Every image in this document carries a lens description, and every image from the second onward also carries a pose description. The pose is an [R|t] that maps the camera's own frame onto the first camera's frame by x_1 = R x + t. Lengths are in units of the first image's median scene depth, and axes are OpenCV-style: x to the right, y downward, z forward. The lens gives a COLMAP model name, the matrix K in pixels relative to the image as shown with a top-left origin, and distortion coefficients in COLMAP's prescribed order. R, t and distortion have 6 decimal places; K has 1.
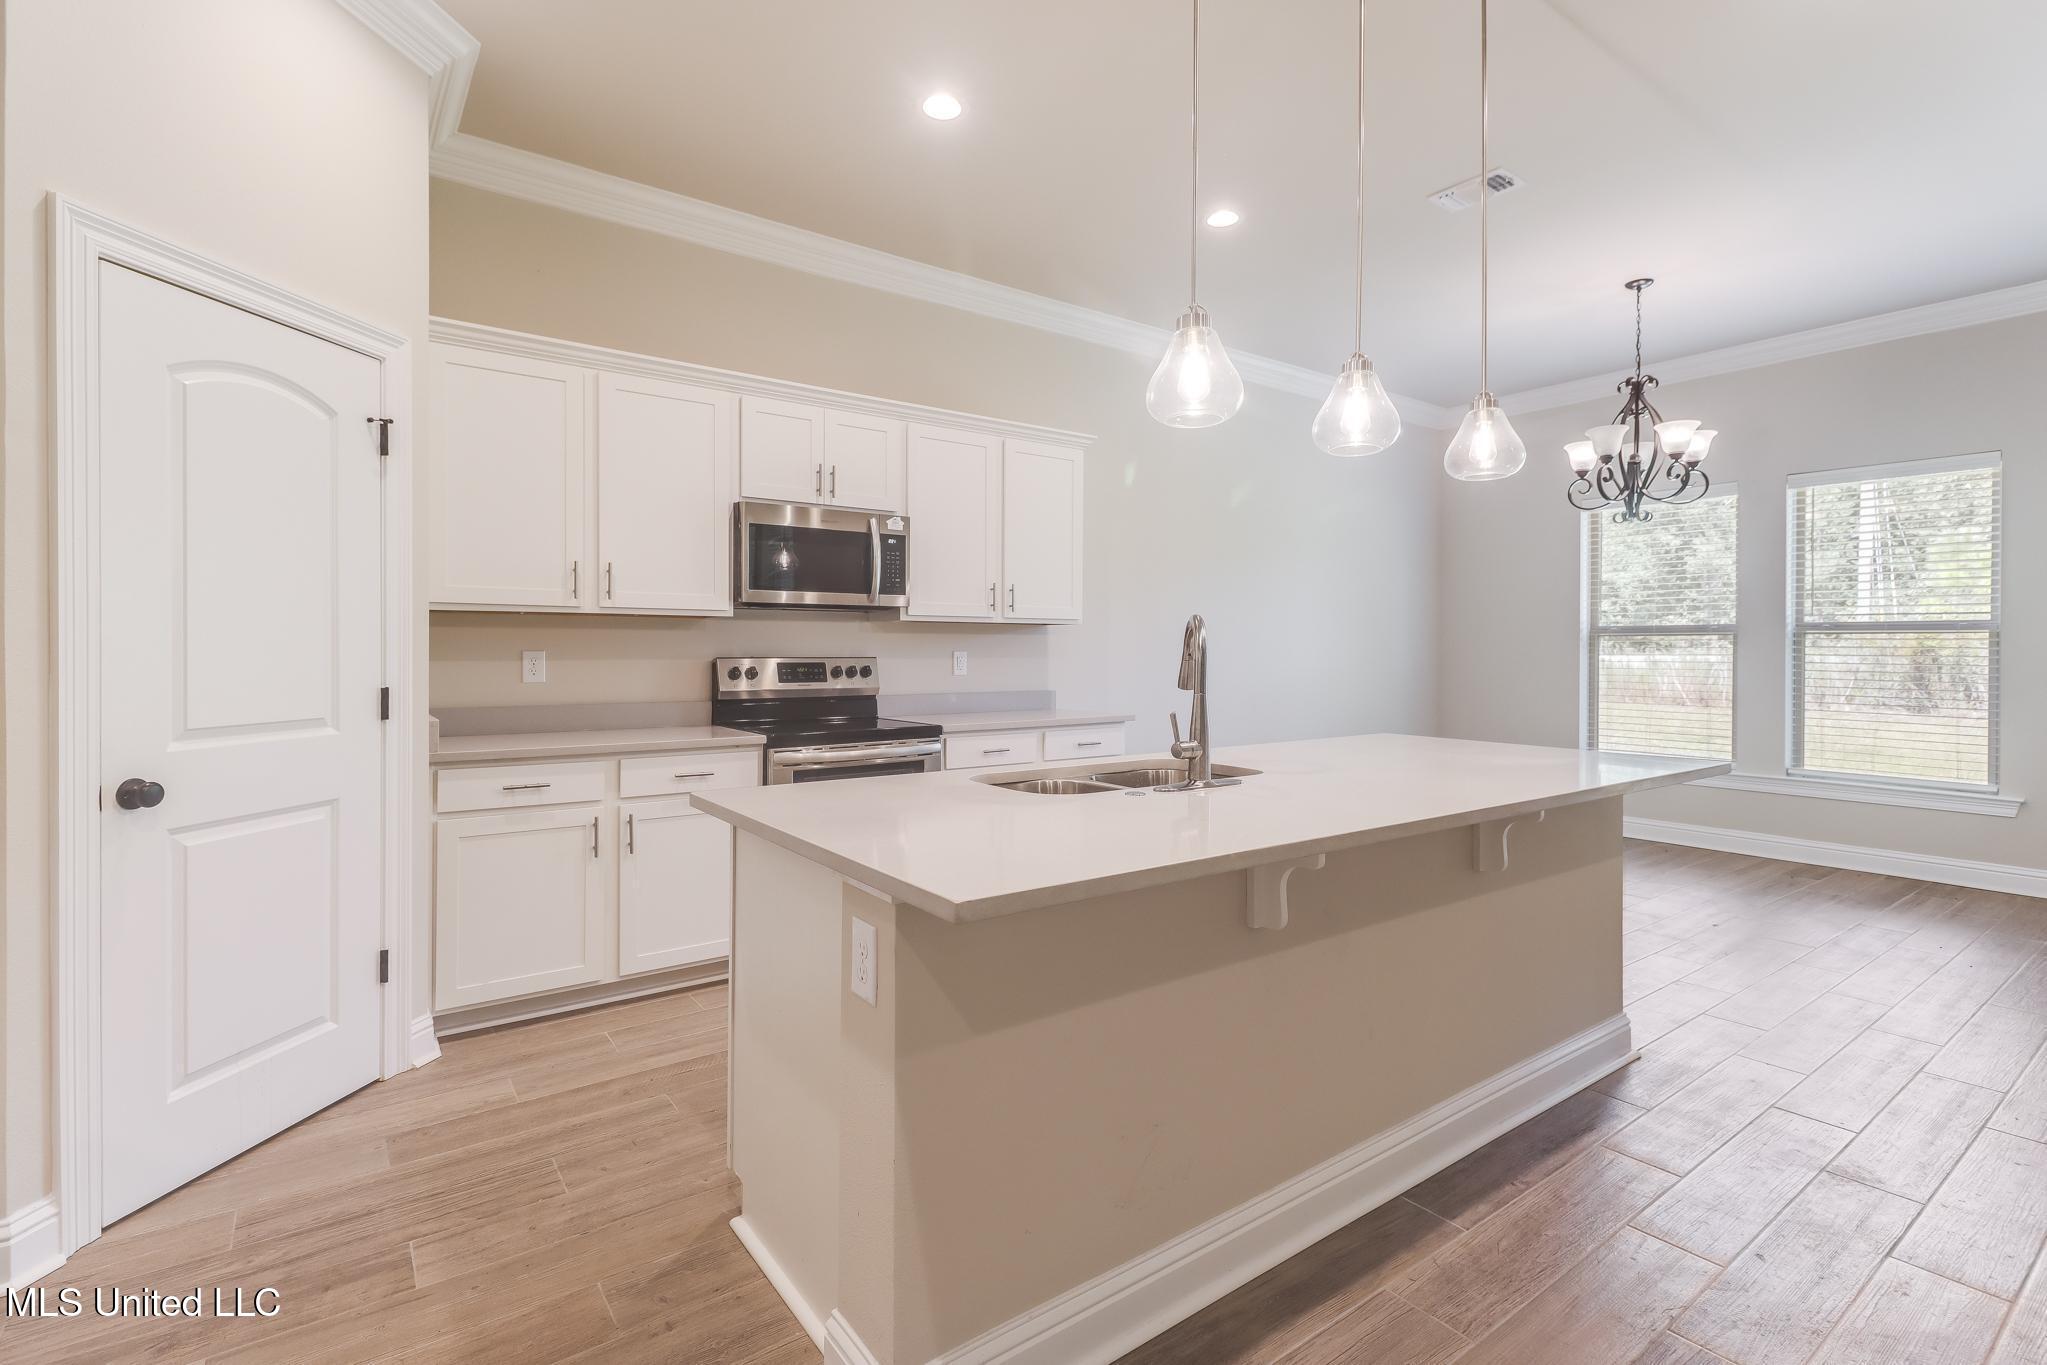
lens RADIAL K [[942.7, 0, 1017.8], [0, 942.7, 662.1], [0, 0, 1]] dist [0.011248, -0.002224]
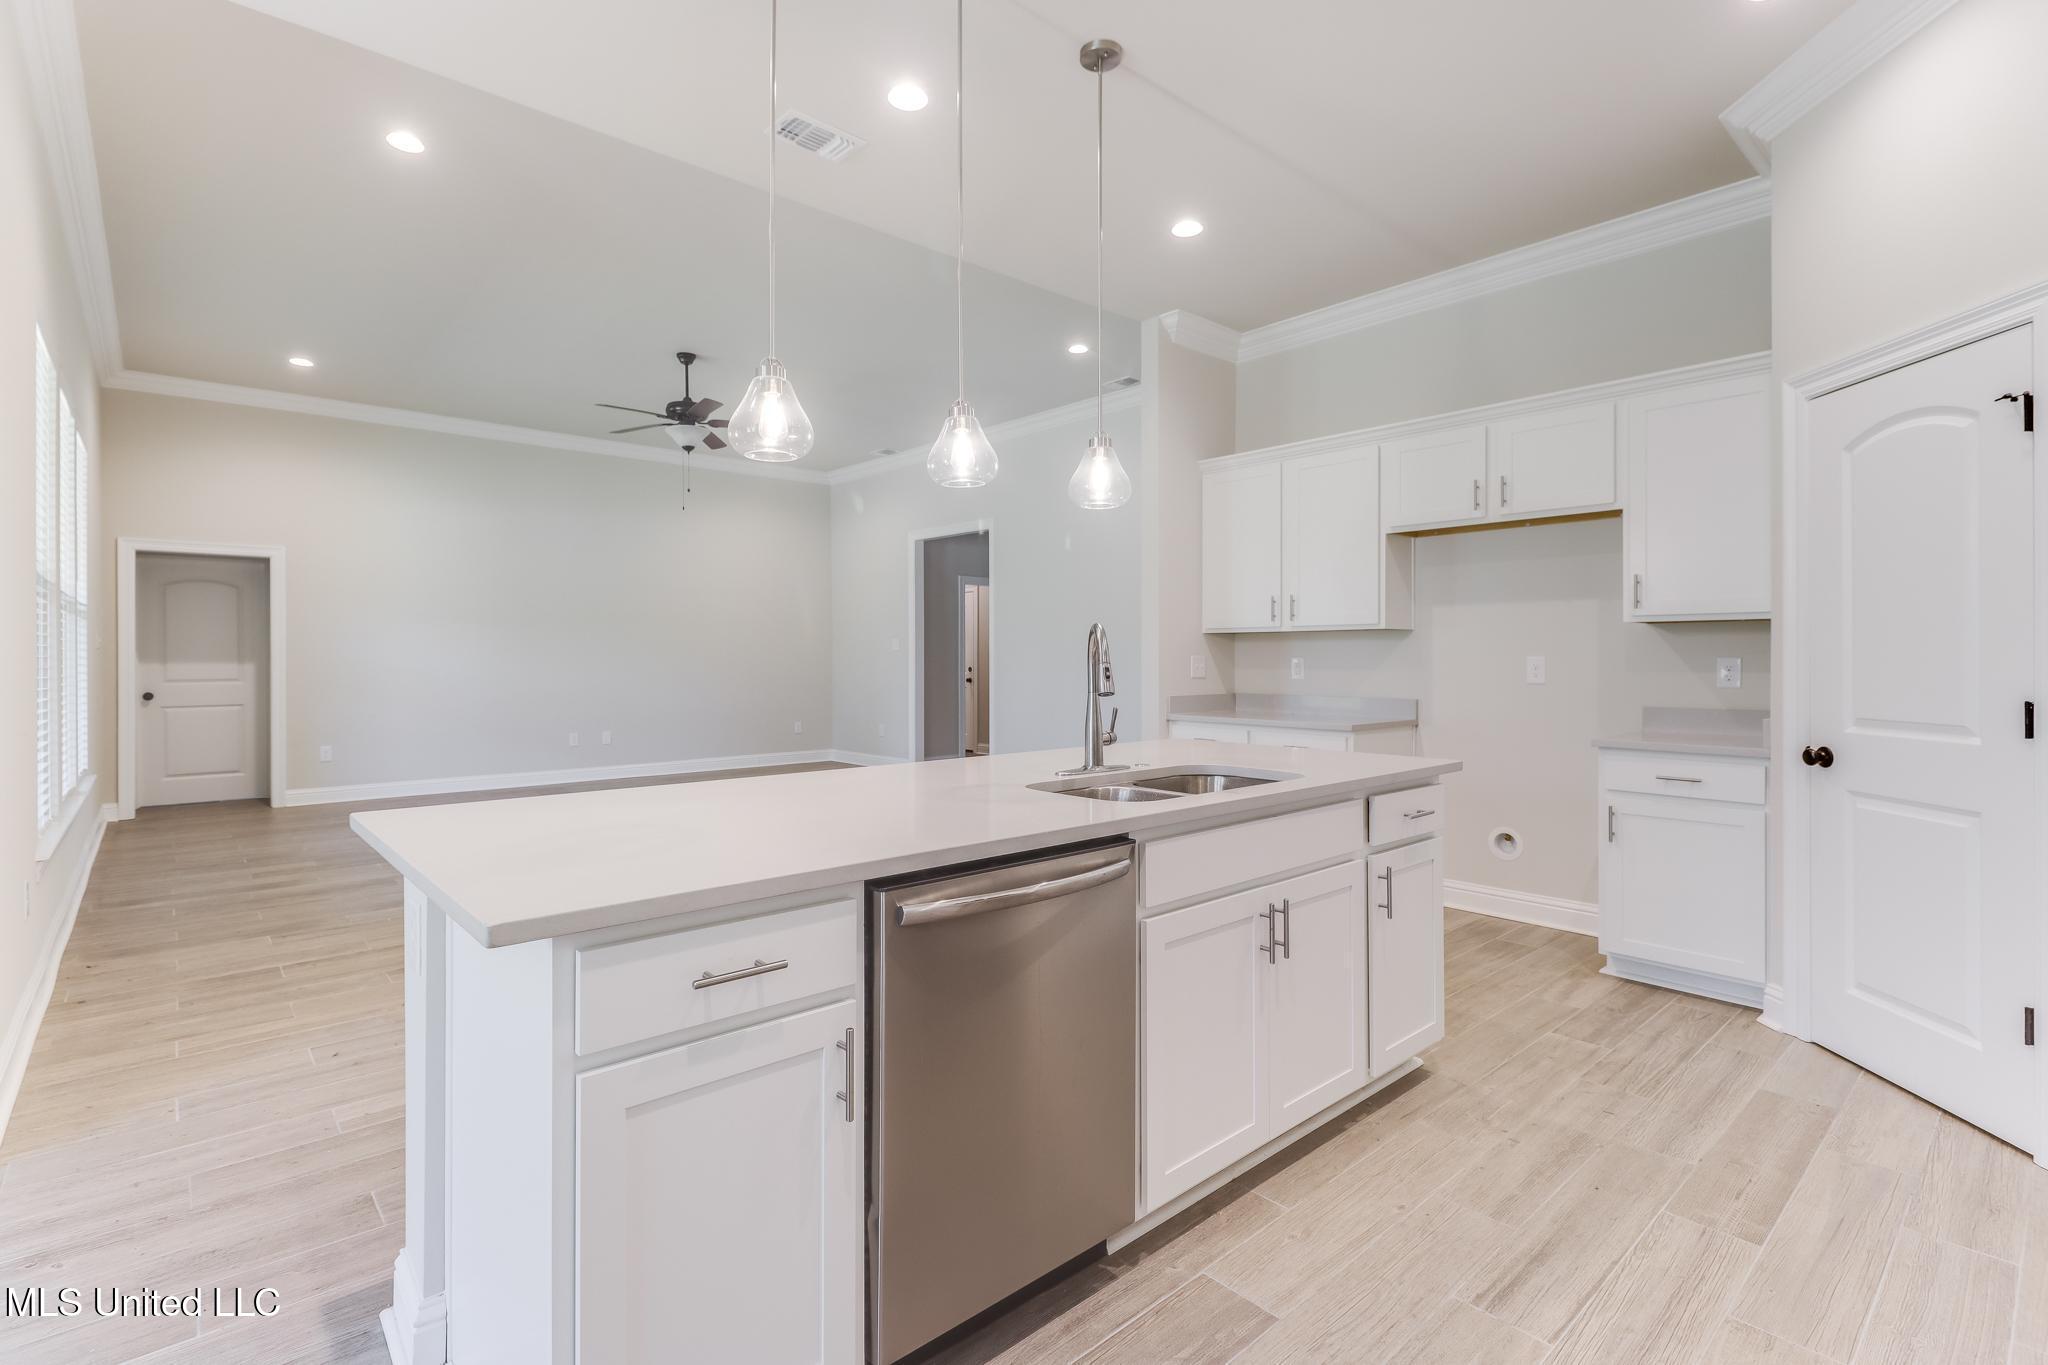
lens RADIAL K [[943.1, 0, 1028.8], [0, 943.1, 661.0], [0, 0, 1]] dist [0.011248, -0.002224]
pose [[-0.993866, -0.002070, -0.110569, 0.224518], [-0.004079, 0.999831, 0.017945, -0.014281], [0.110514, 0.018286, -0.993706, 1.198359]]
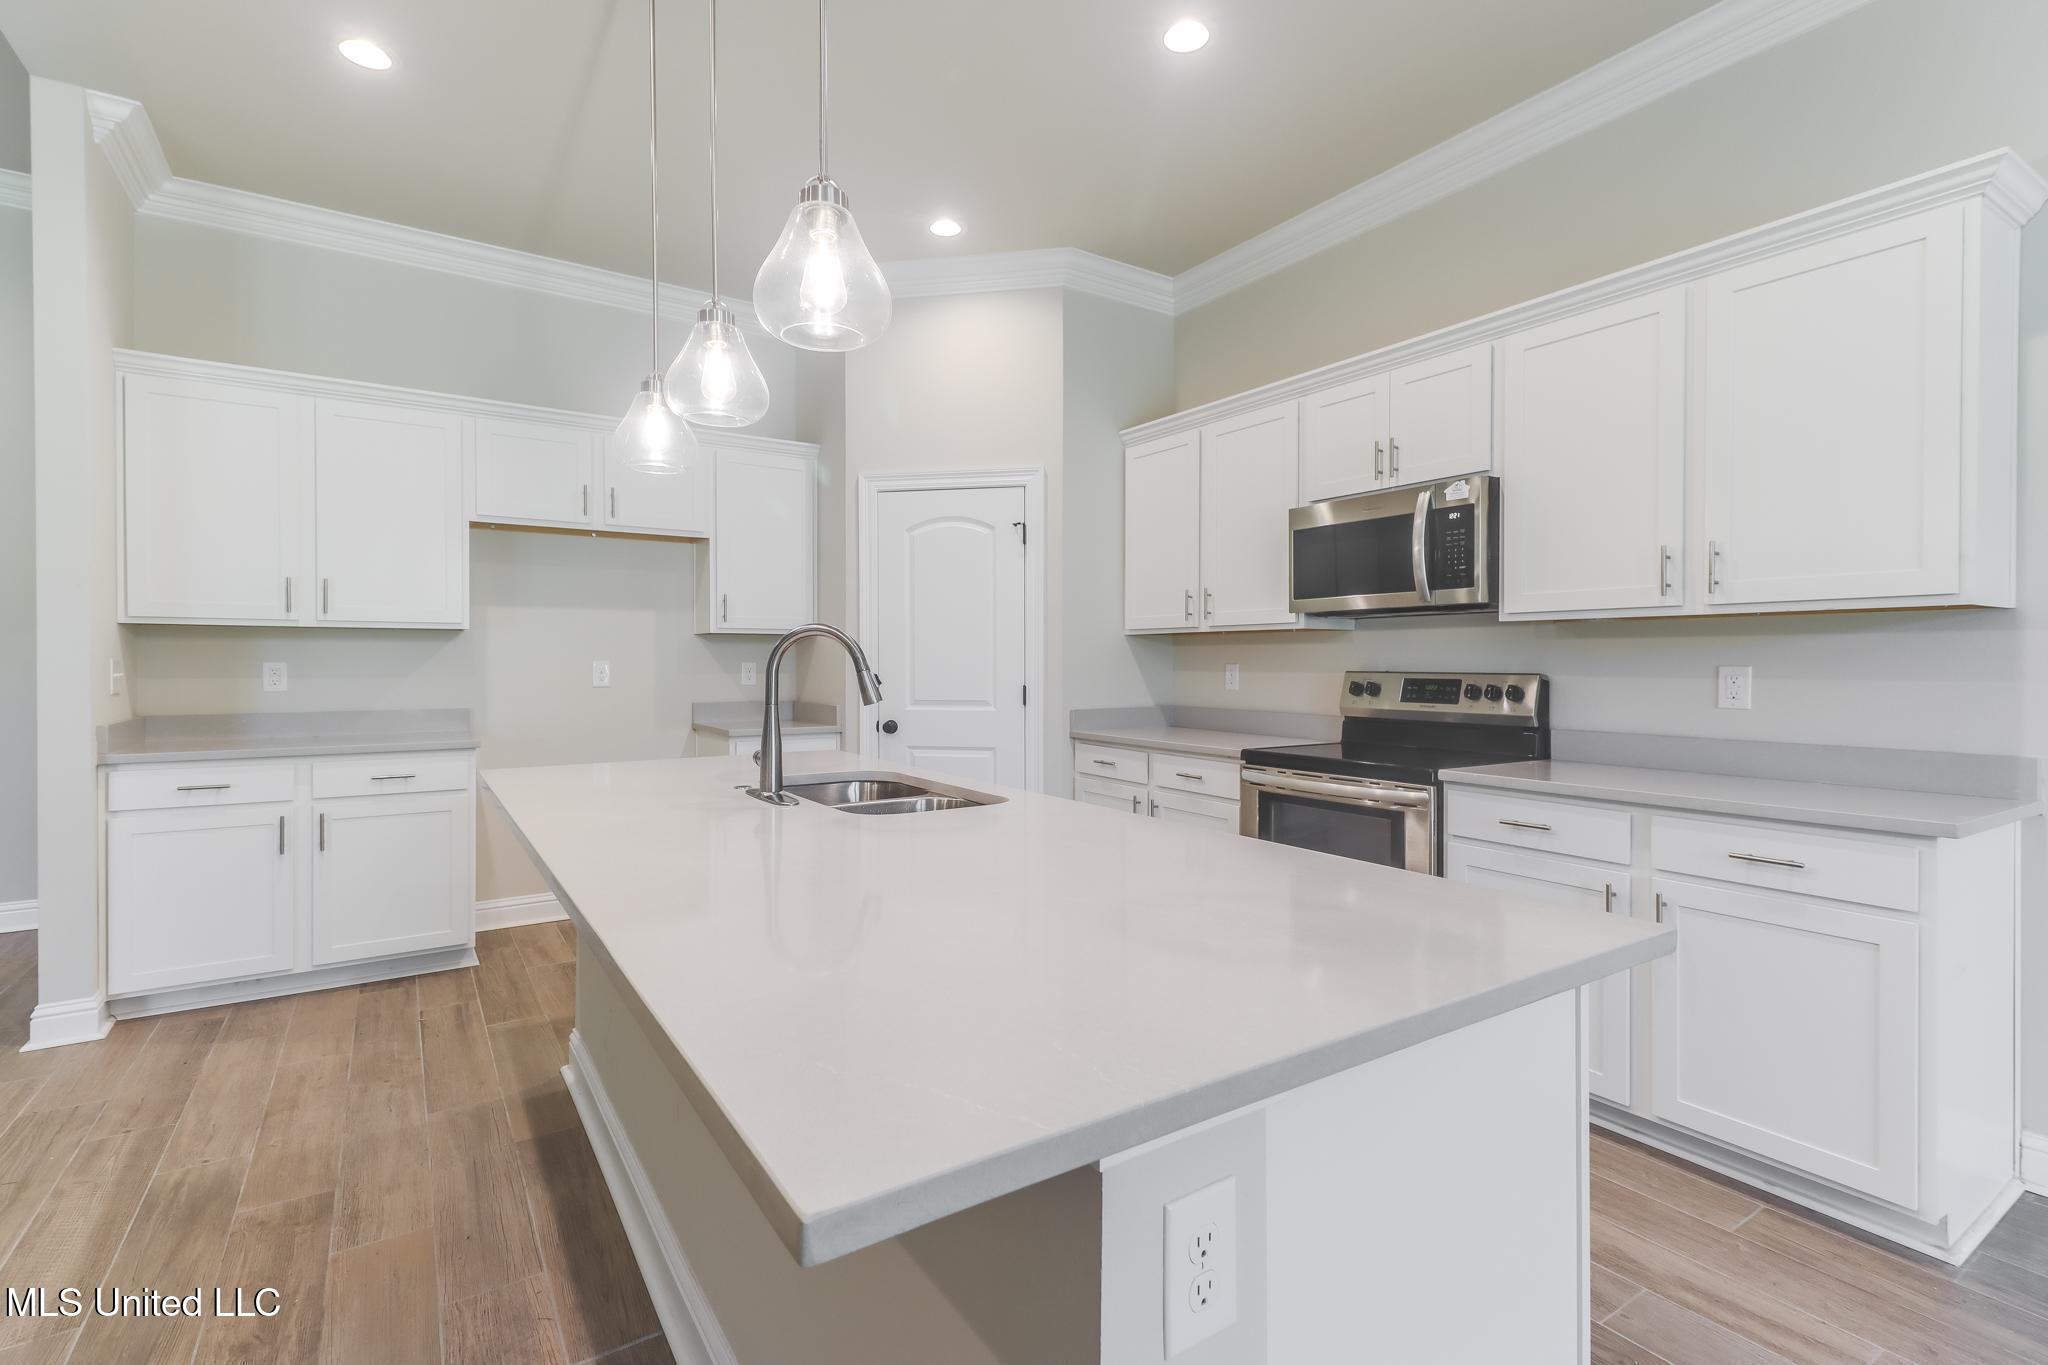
lens RADIAL K [[943.1, 0, 1012.0], [0, 943.1, 665.4], [0, 0, 1]] dist [0.011248, -0.002224]
pose [[-0.049867, 0.000490, -0.998756, 0.653891], [-0.016396, 0.999865, 0.001309, -0.006431], [0.998621, 0.016441, -0.049853, 0.725218]]
